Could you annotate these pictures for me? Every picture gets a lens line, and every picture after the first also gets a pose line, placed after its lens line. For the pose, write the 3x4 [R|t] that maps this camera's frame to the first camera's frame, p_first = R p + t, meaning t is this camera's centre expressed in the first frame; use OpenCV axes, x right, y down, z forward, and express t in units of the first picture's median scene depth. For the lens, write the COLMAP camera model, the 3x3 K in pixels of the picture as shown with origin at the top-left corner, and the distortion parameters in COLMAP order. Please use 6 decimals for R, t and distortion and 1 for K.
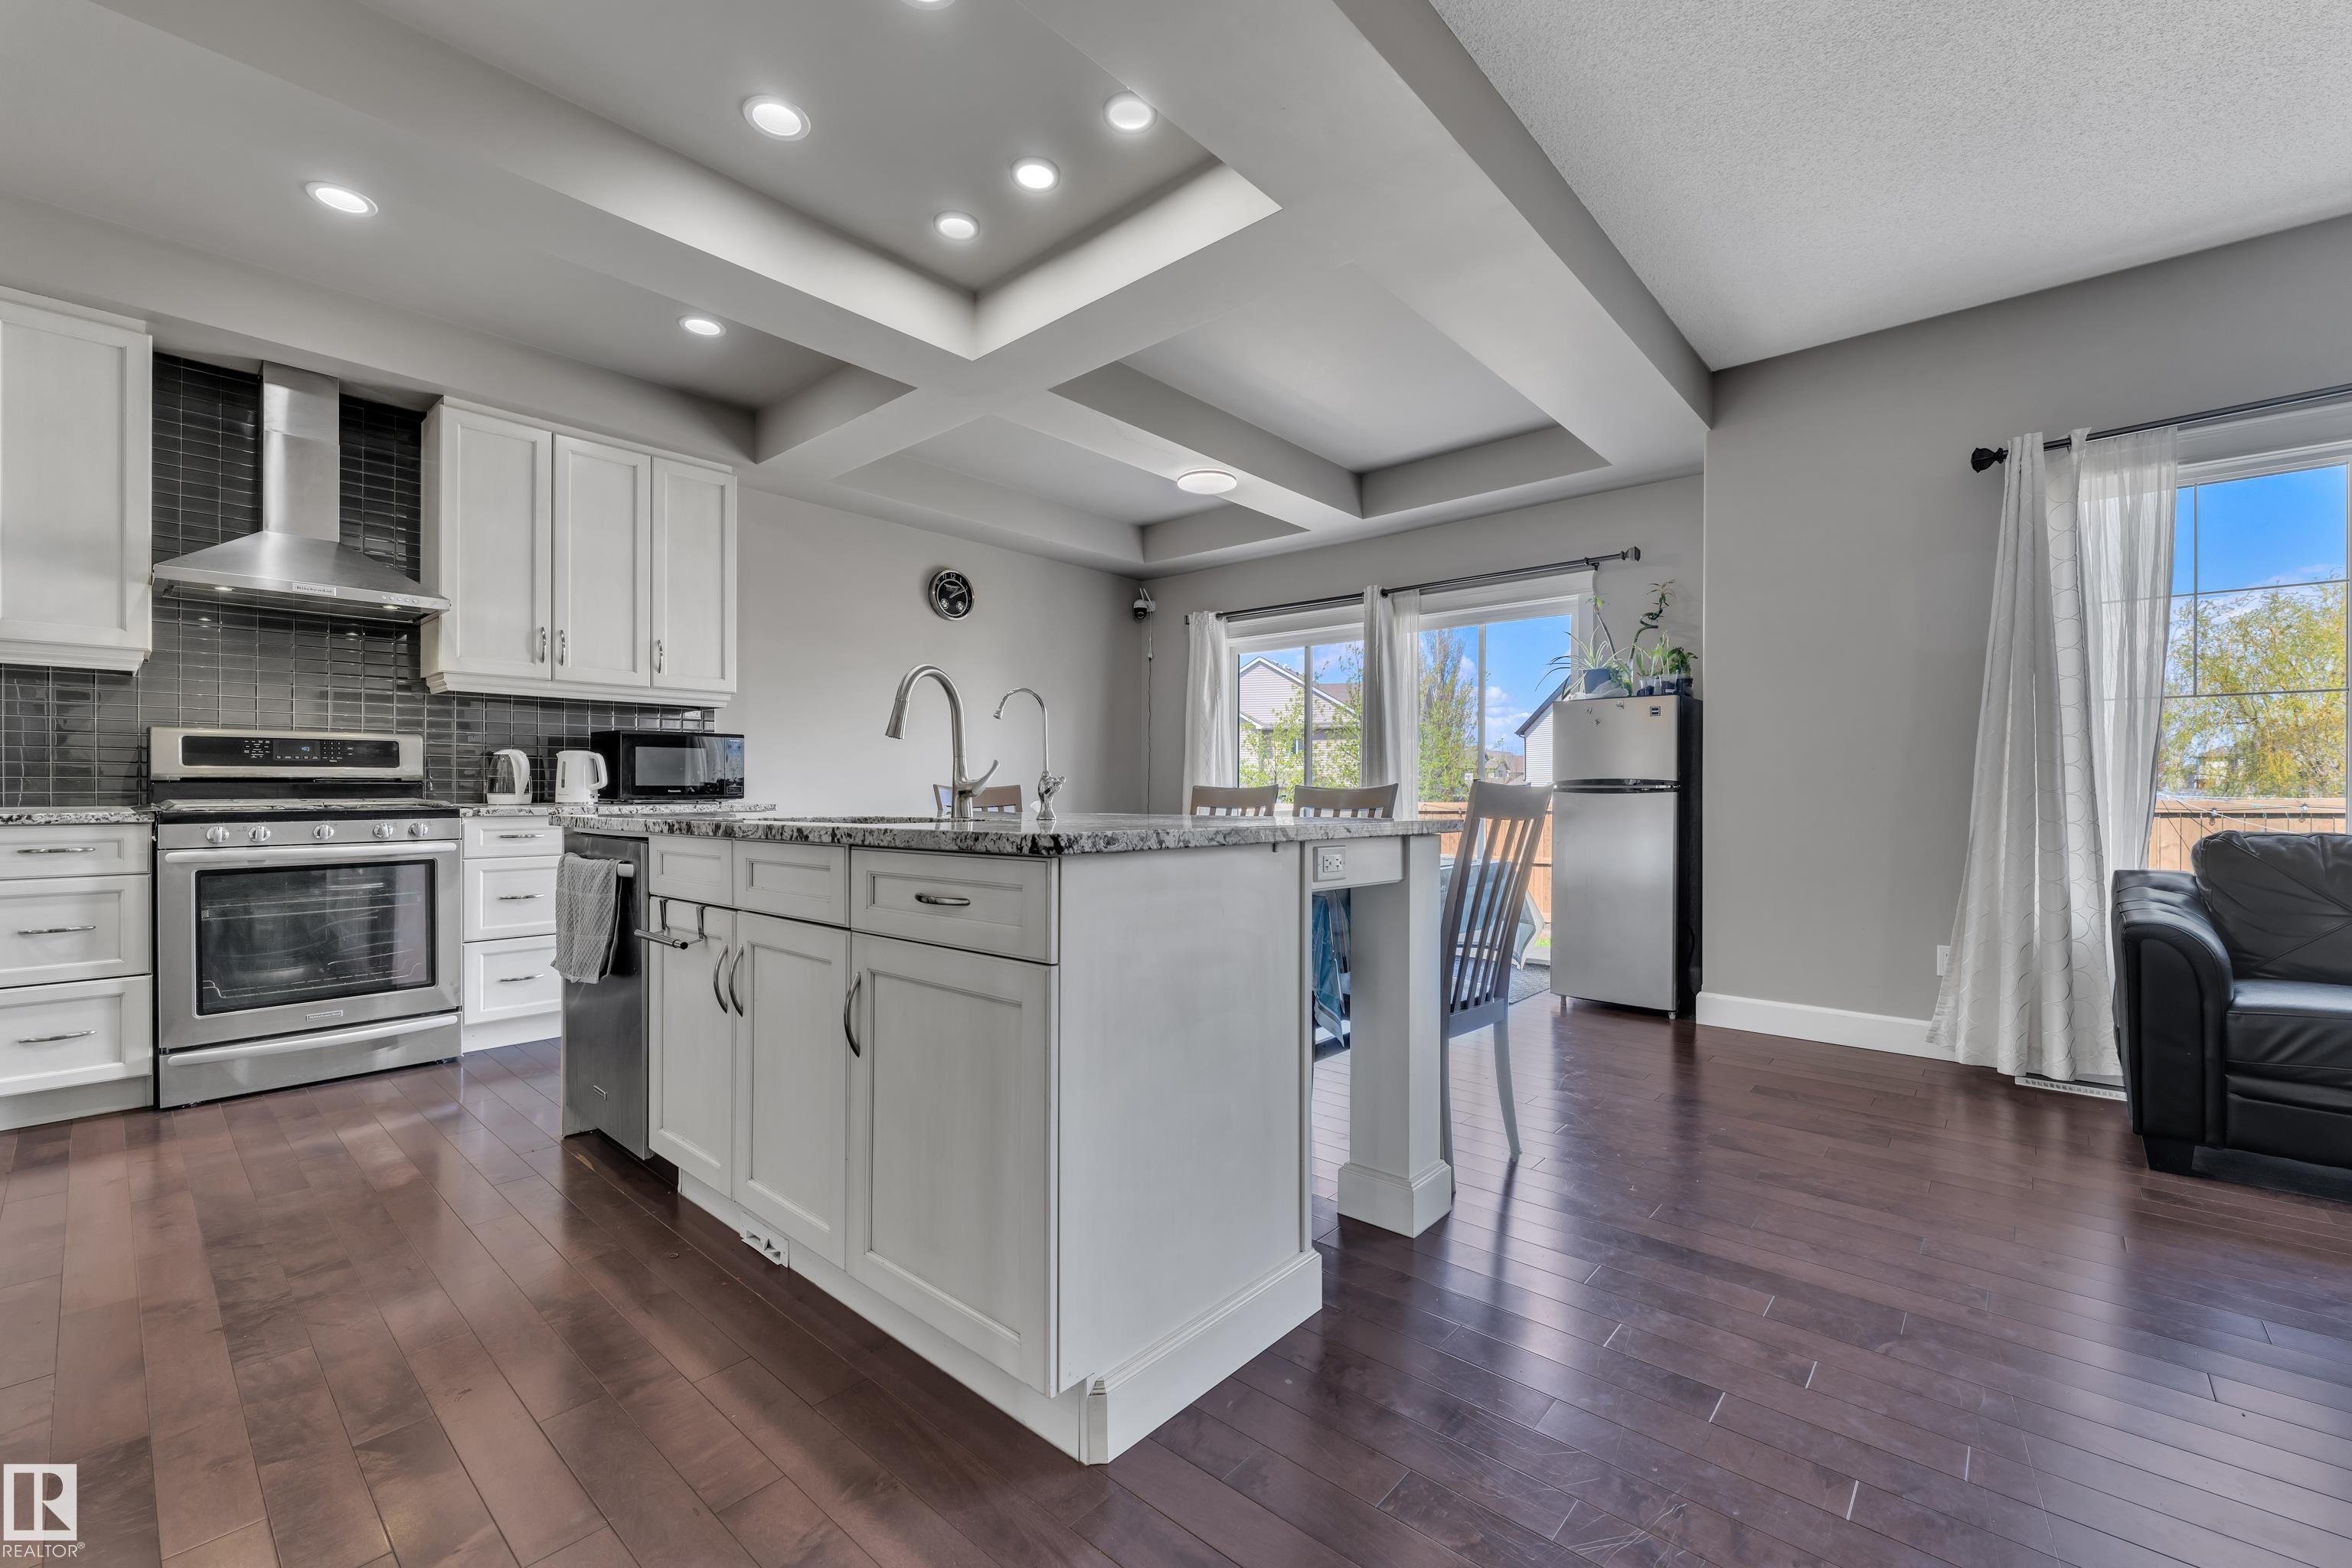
lens RADIAL K [[958.1, 0, 1176.0], [0, 958.1, 792.5], [0, 0, 1]] dist [-0.000895, 0.000003]
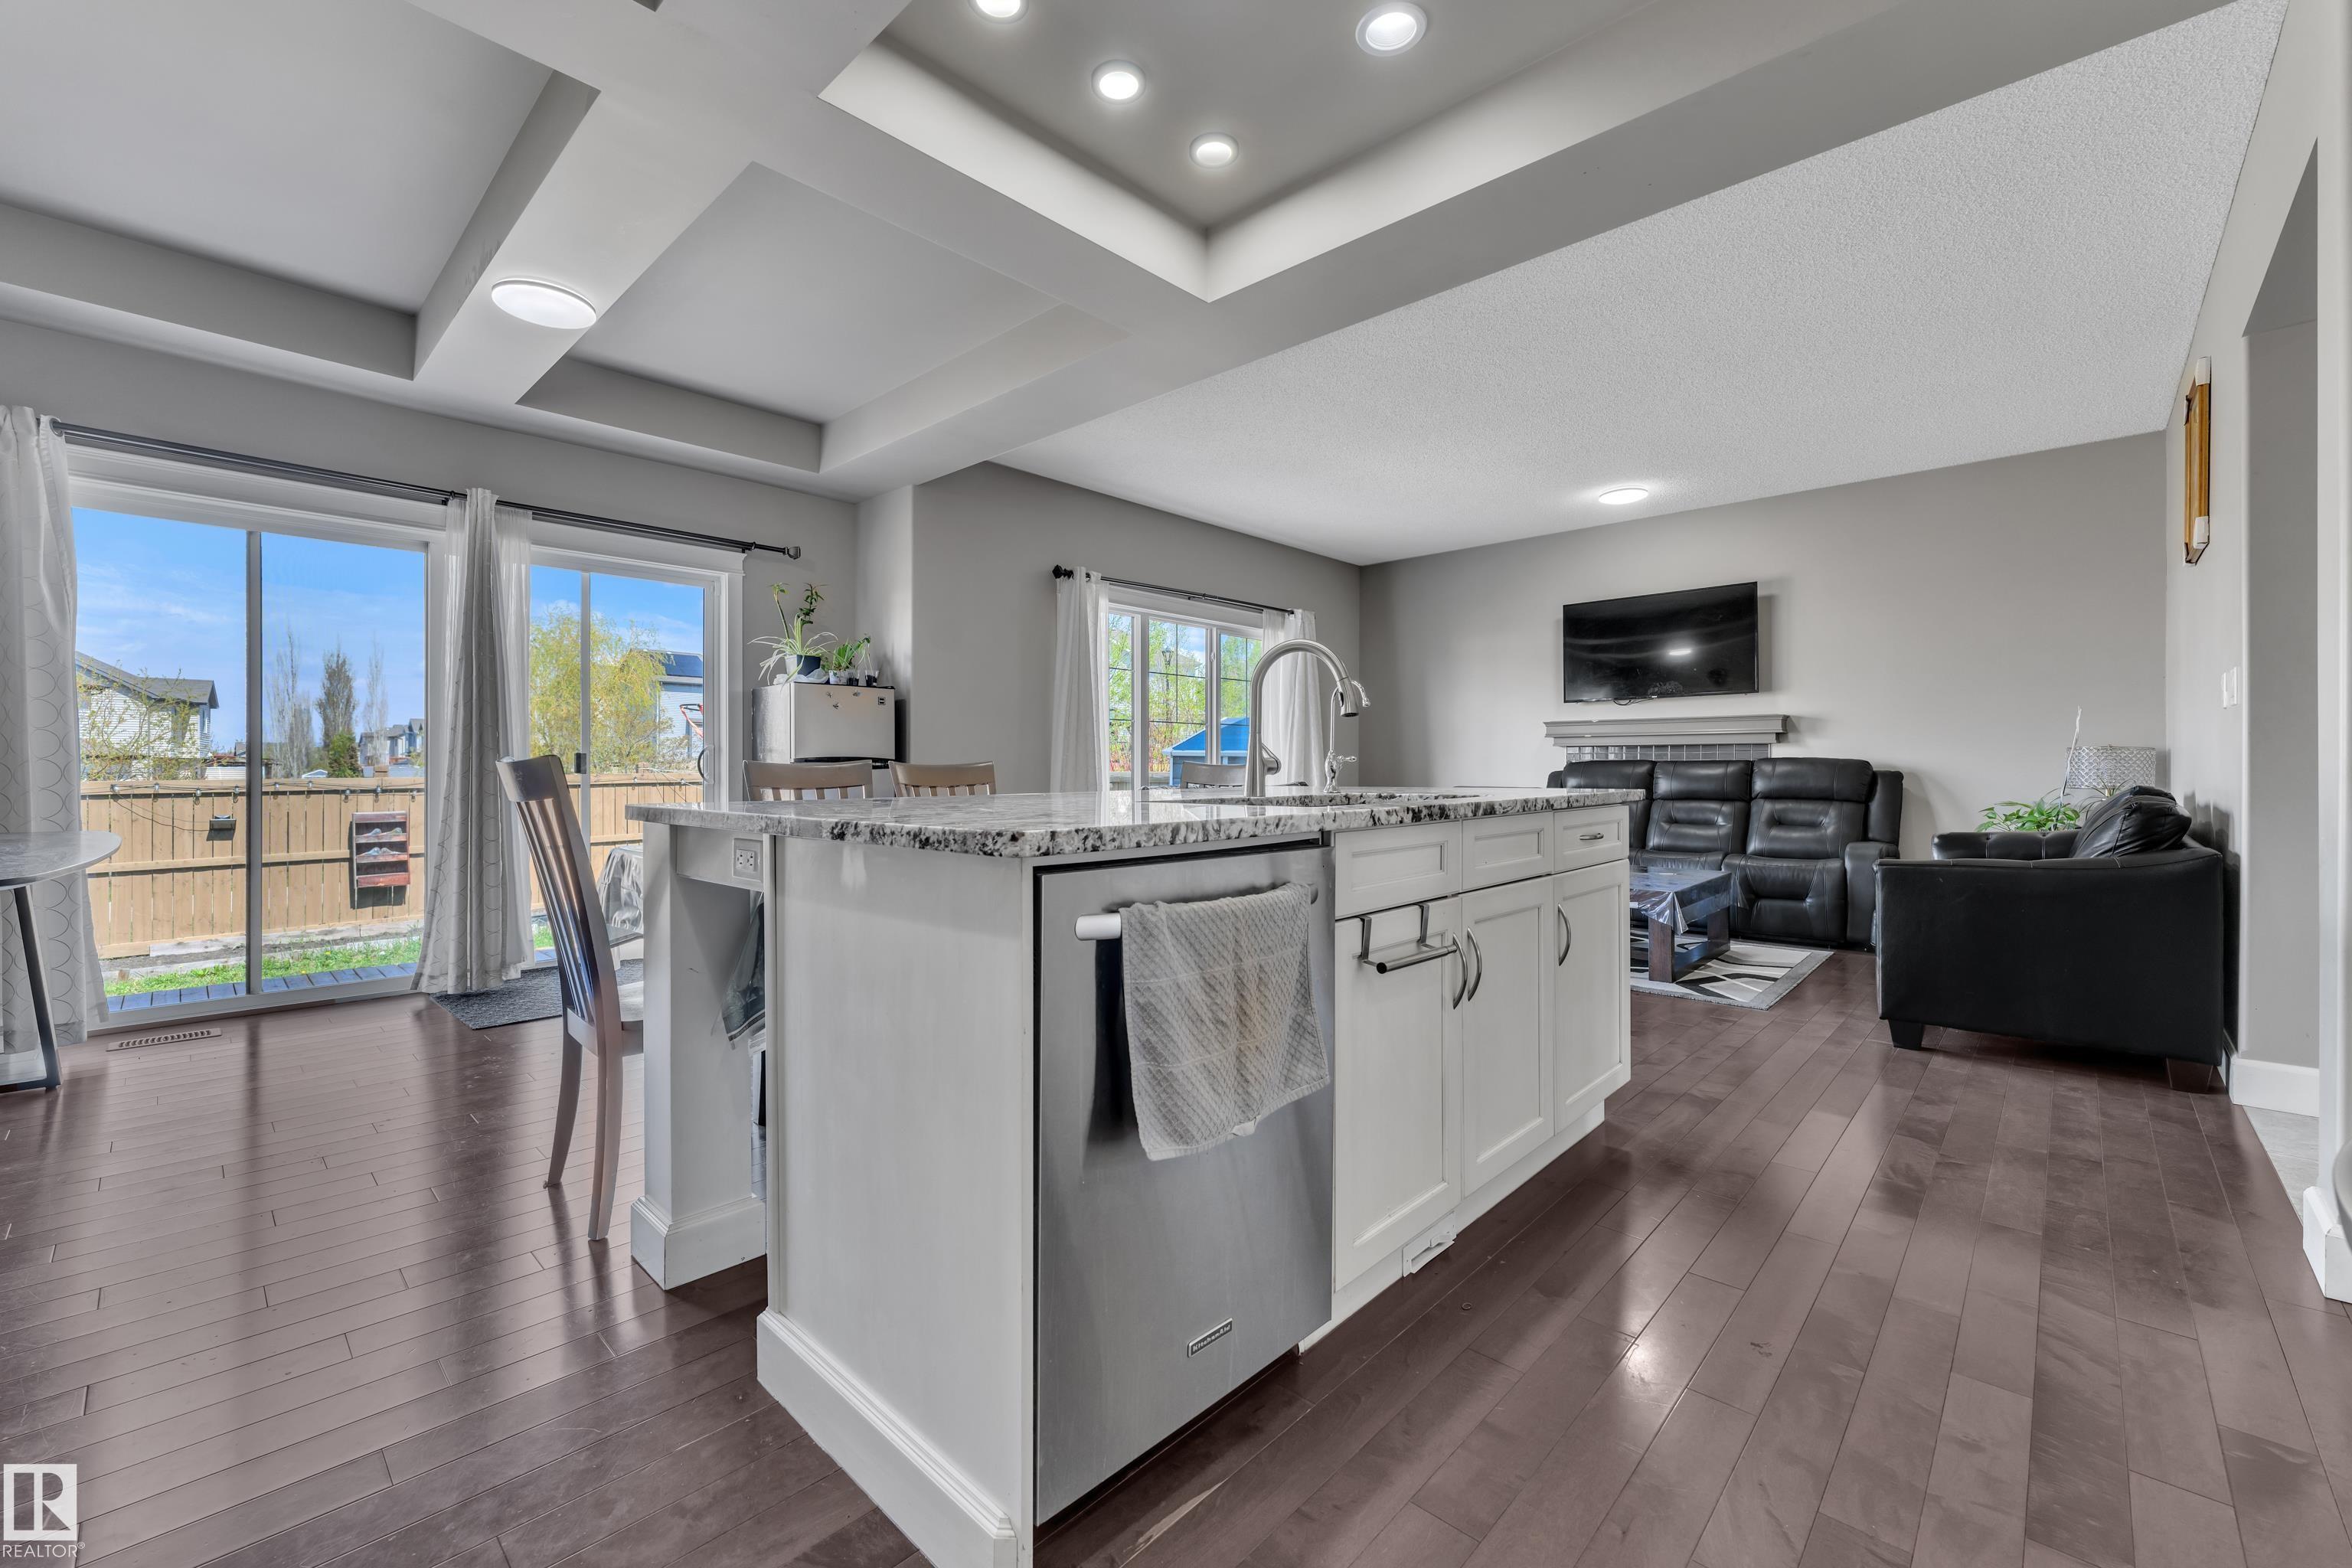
lens RADIAL K [[958.1, 0, 1154.7], [0, 958.1, 767.7], [0, 0, 1]] dist [-0.000895, 0.000003]
pose [[0.046821, -0.000877, 0.998903, -0.881443], [0.001132, 0.999999, 0.000825, -0.002365], [-0.998903, 0.001092, 0.046822, 0.780029]]
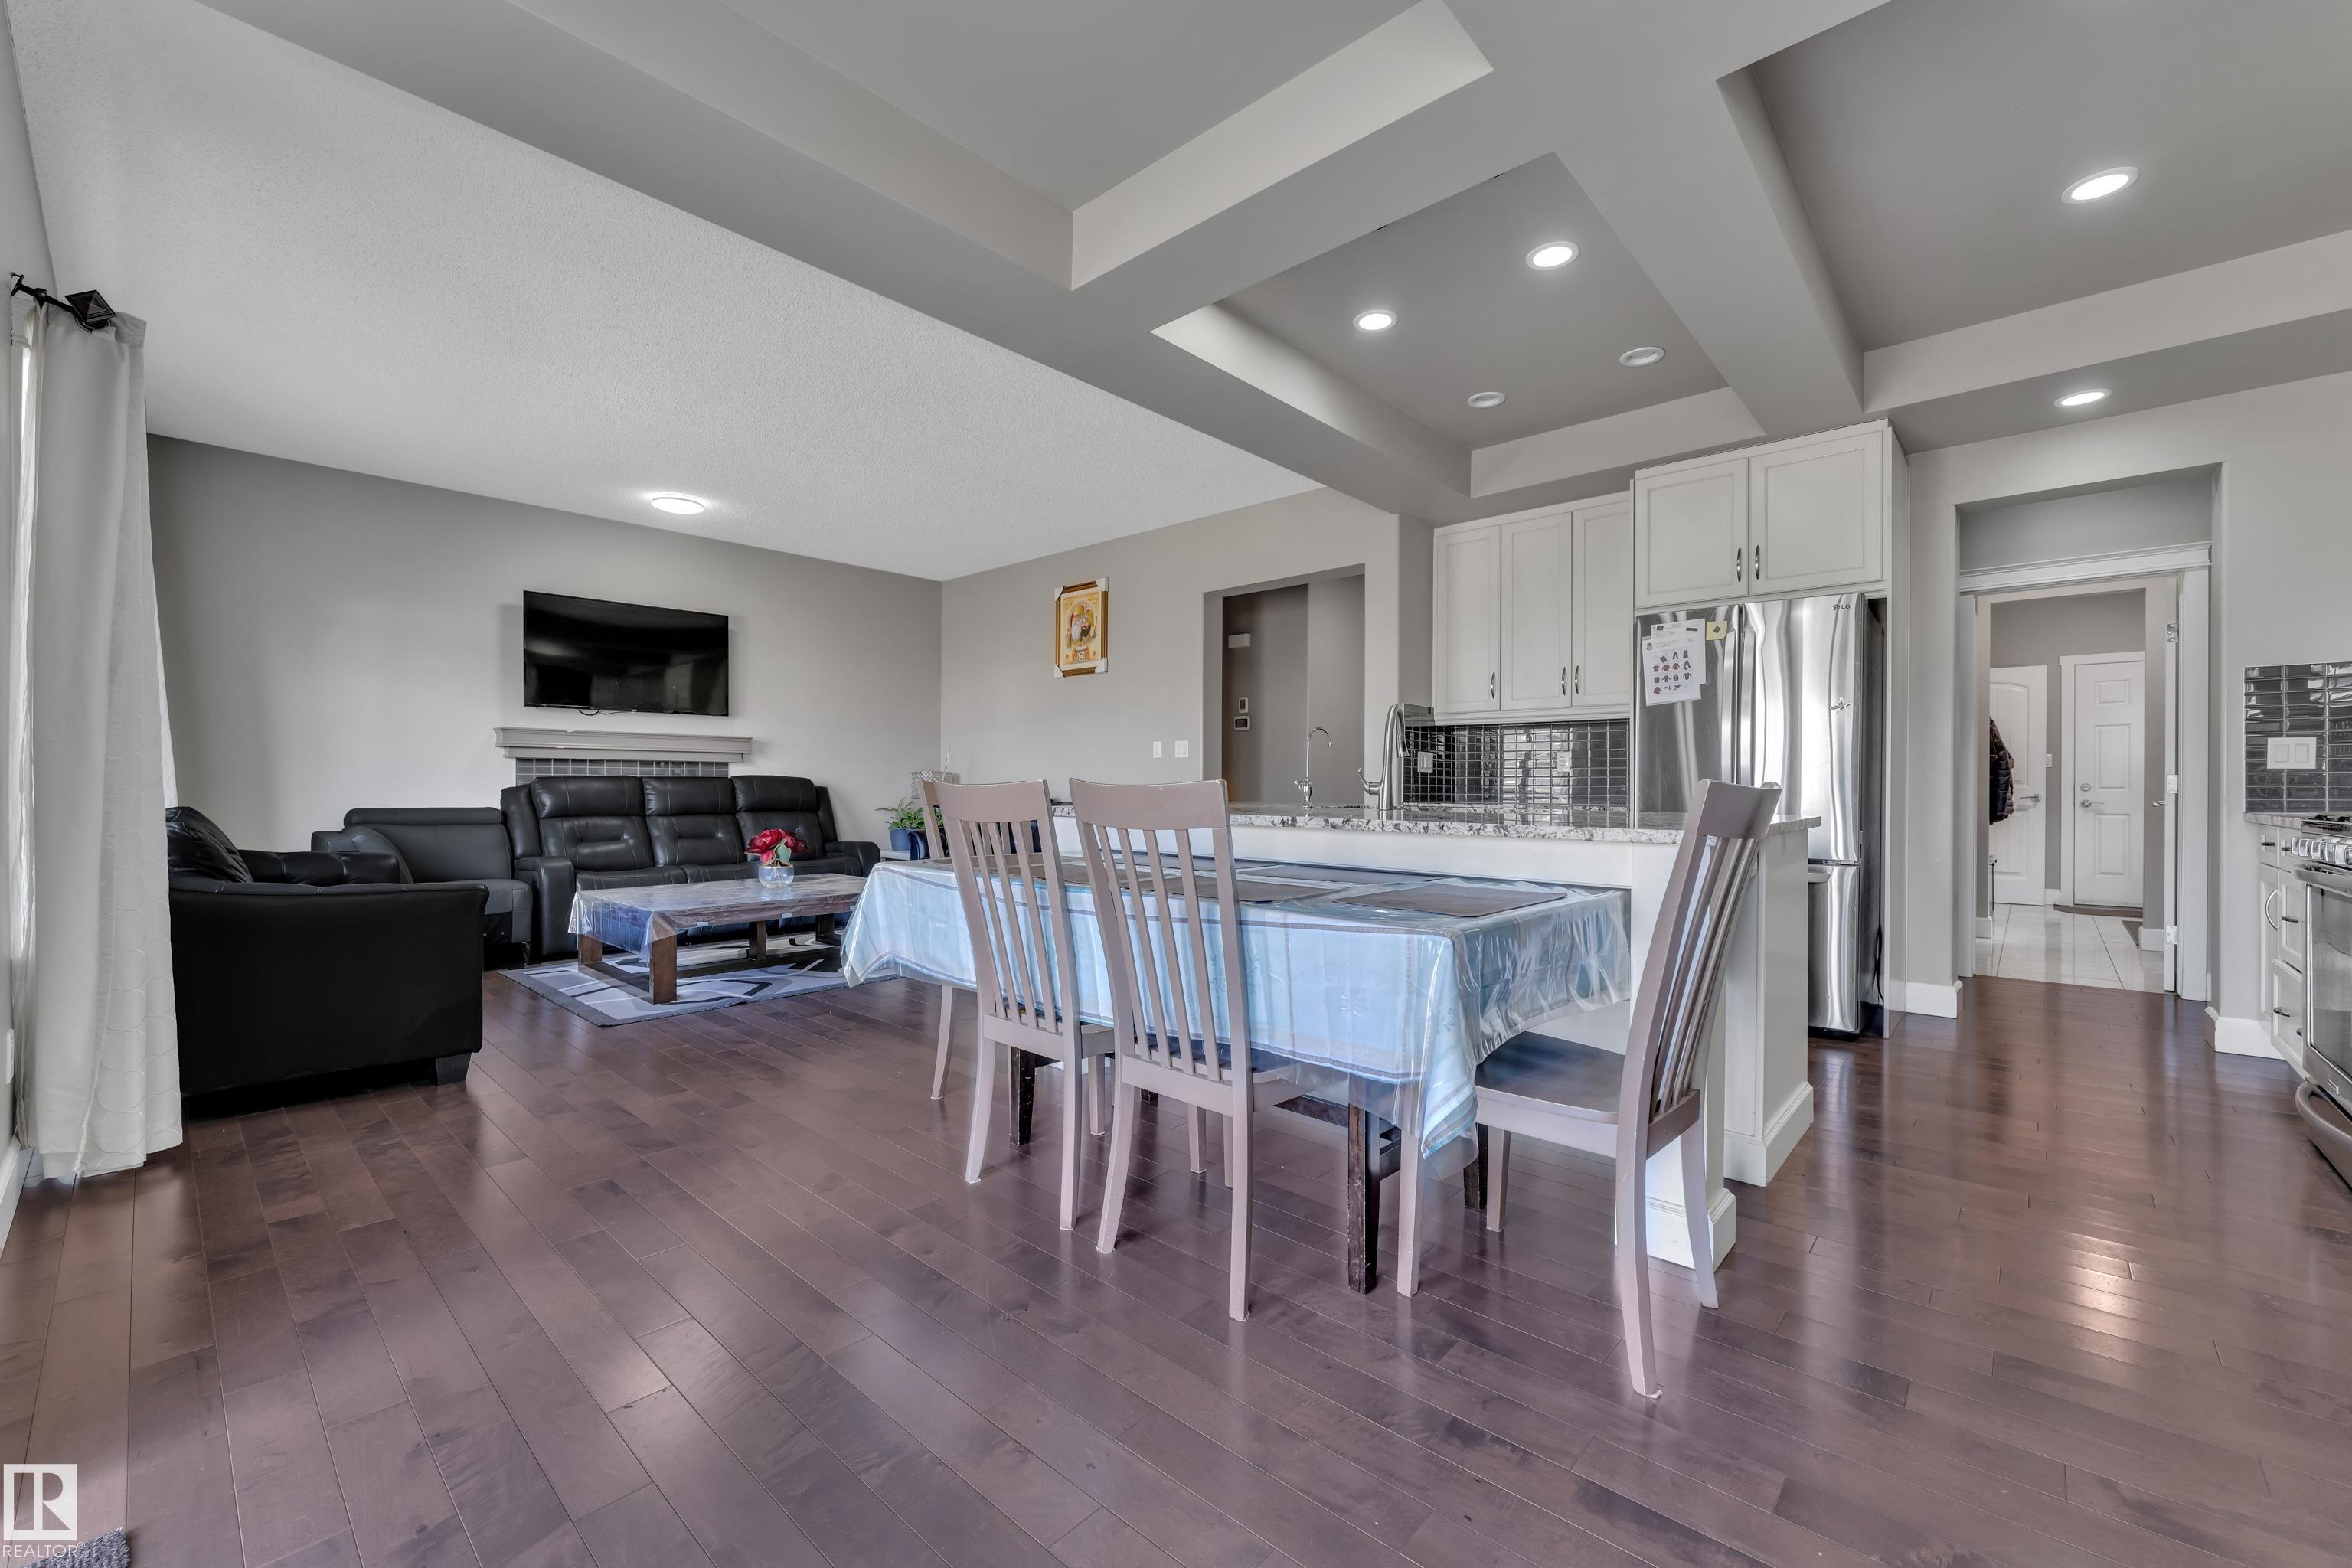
lens RADIAL K [[958.1, 0, 1192.8], [0, 958.1, 779.3], [0, 0, 1]] dist [-0.000895, 0.000003]
pose [[-0.999816, -0.004951, 0.018523, 0.053778], [-0.005032, 0.999978, -0.004344, -0.007363], [-0.018501, -0.004437, -0.999819, 1.791144]]
